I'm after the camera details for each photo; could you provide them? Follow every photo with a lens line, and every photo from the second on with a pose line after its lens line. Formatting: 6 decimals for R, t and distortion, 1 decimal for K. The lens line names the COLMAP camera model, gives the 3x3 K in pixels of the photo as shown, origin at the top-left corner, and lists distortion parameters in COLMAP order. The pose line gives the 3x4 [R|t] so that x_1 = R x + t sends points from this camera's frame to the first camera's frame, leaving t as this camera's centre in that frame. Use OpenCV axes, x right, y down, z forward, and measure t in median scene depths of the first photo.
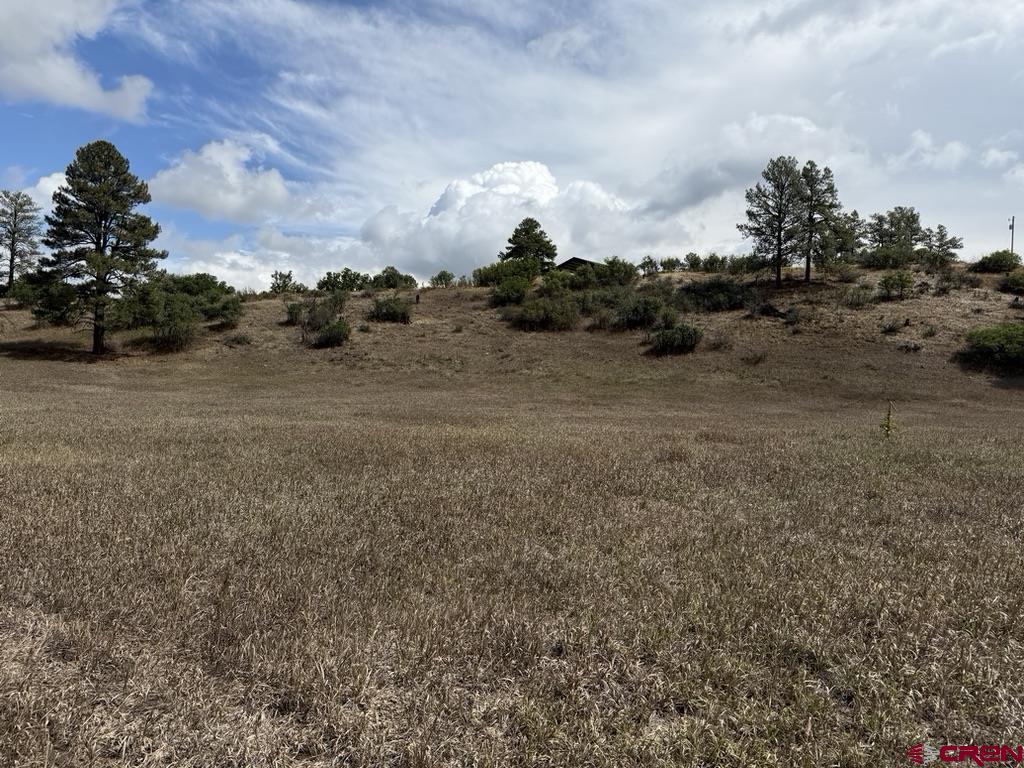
lens RADIAL K [[716.1, 0, 508.7], [0, 716.1, 394.9], [0, 0, 1]] dist [0.056616, -0.077028]
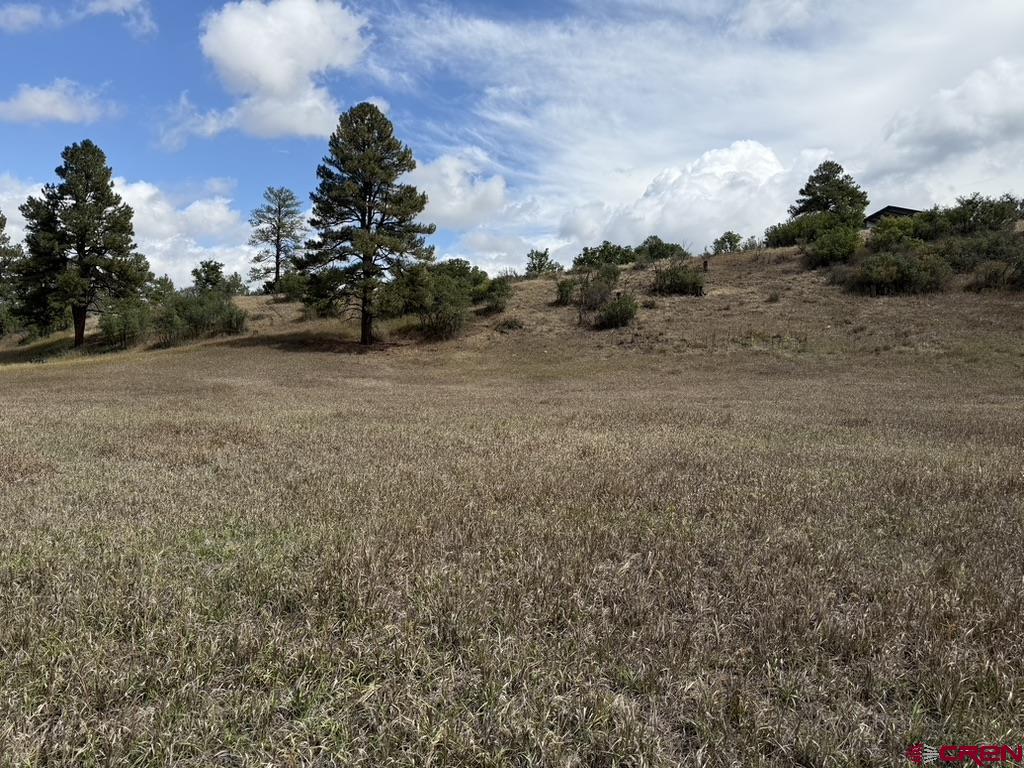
lens RADIAL K [[691.1, 0, 509.0], [0, 691.1, 402.8], [0, 0, 1]] dist [0.022526, -0.027095]
pose [[0.960122, -0.008595, -0.279449, -0.139529], [0.016166, 0.999562, 0.024799, -0.001821], [0.279113, -0.028328, 0.959840, 0.197180]]
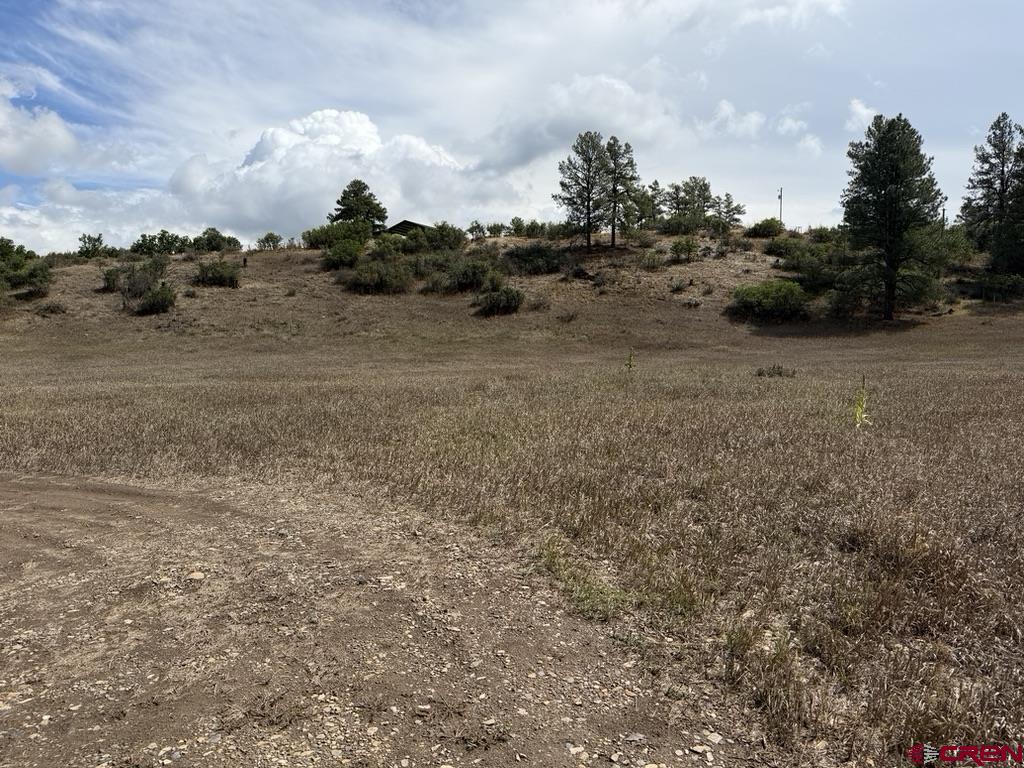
lens RADIAL K [[716.1, 0, 521.2], [0, 716.1, 401.0], [0, 0, 1]] dist [0.056616, -0.077028]
pose [[0.971122, -0.050836, 0.233105, -0.001312], [0.035860, 0.997038, 0.068045, 0.002546], [-0.235873, -0.057721, 0.970068, -0.075298]]
